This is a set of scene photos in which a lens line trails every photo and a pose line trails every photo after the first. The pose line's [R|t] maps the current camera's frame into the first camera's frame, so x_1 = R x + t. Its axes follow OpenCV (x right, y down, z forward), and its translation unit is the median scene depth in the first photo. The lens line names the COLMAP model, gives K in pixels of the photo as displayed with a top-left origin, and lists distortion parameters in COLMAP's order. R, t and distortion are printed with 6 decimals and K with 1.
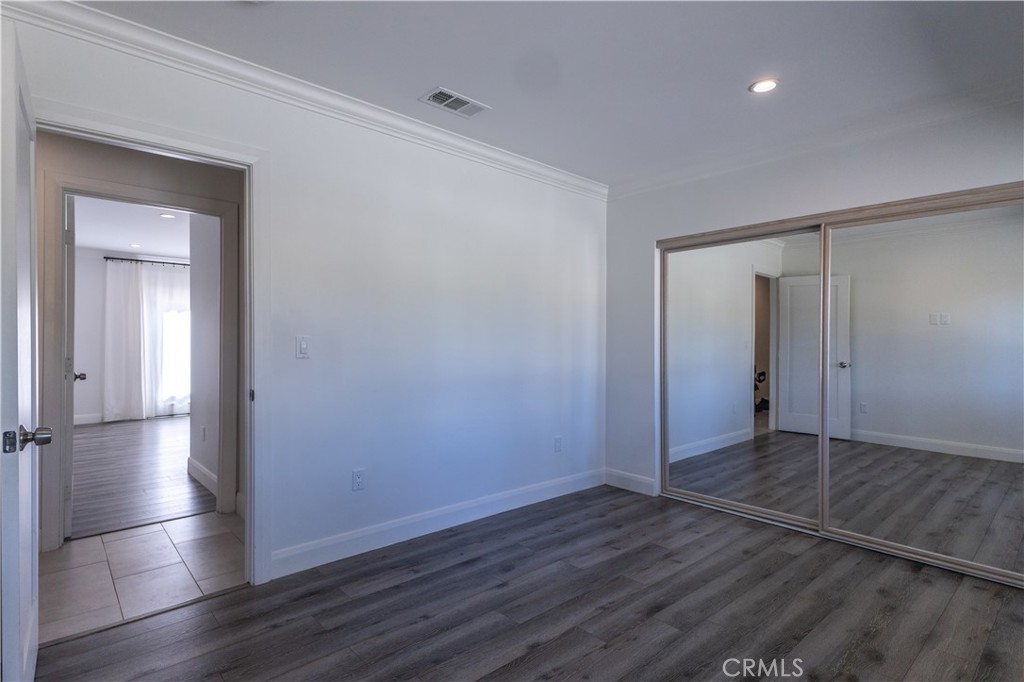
lens RADIAL K [[520.6, 0, 509.5], [0, 520.6, 342.9], [0, 0, 1]] dist [0.005917, 0.000092]
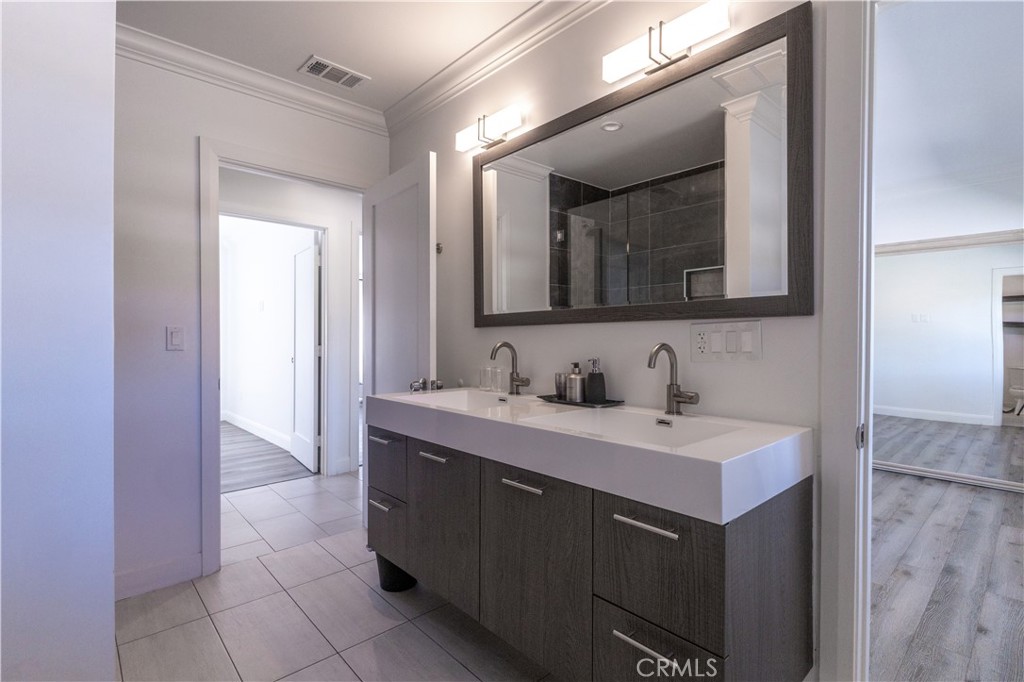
lens RADIAL K [[489.7, 0, 511.9], [0, 489.7, 342.1], [0, 0, 1]] dist [0.003730, -0.000595]
pose [[0.999757, -0.000512, 0.022020, -0.428132], [0.000338, 0.999969, 0.007908, 0.009534], [-0.022024, -0.007899, 0.999726, -0.392869]]
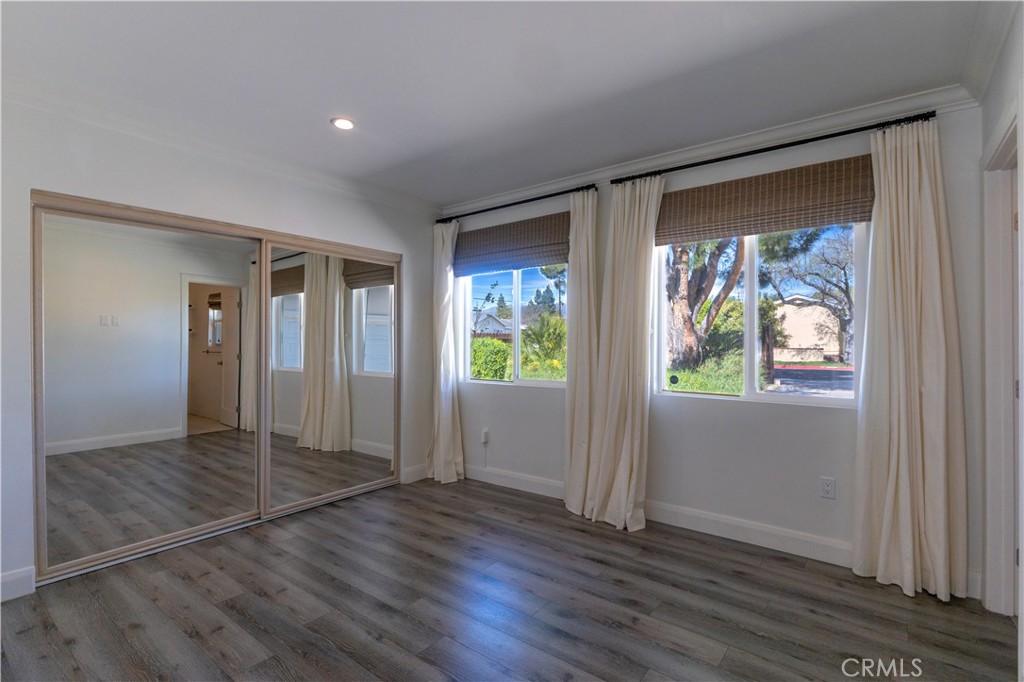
lens RADIAL K [[489.7, 0, 515.1], [0, 489.7, 337.9], [0, 0, 1]] dist [0.003730, -0.000595]
pose [[-0.185085, -0.001720, 0.982721, -0.541532], [0.003366, 0.999991, 0.002385, -0.018529], [-0.982717, 0.003749, -0.185077, 0.694464]]
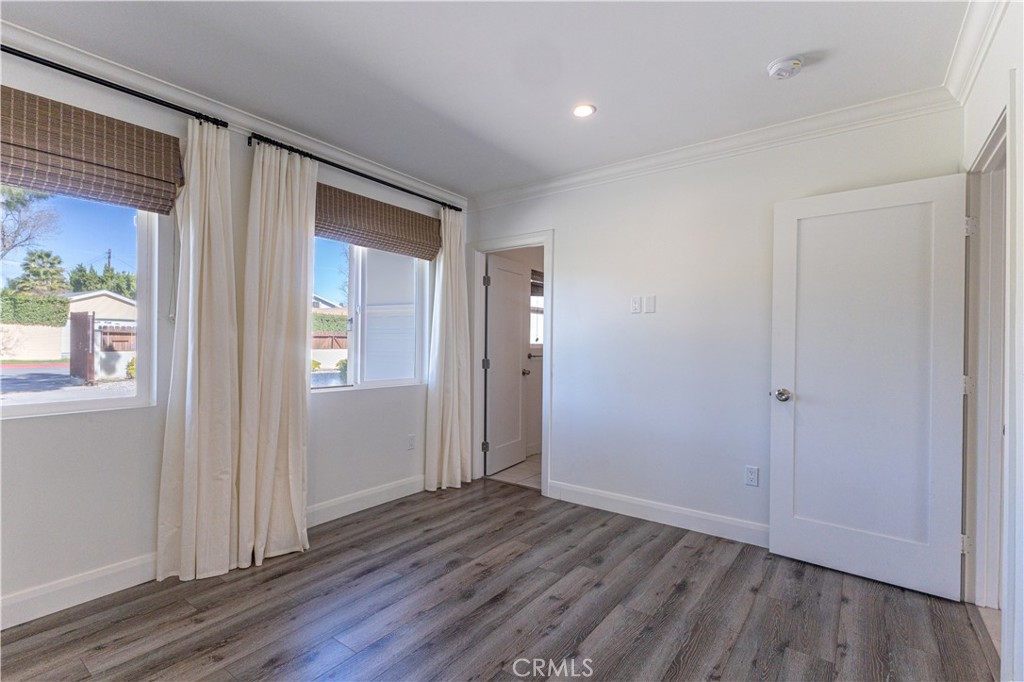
lens RADIAL K [[470.8, 0, 513.3], [0, 470.8, 337.3], [0, 0, 1]] dist [0.005282, -0.002832]
pose [[-0.976544, -0.020362, -0.214355, 0.238122], [-0.018522, 0.999772, -0.010592, -0.003126], [0.214522, -0.006374, -0.976698, 1.214372]]
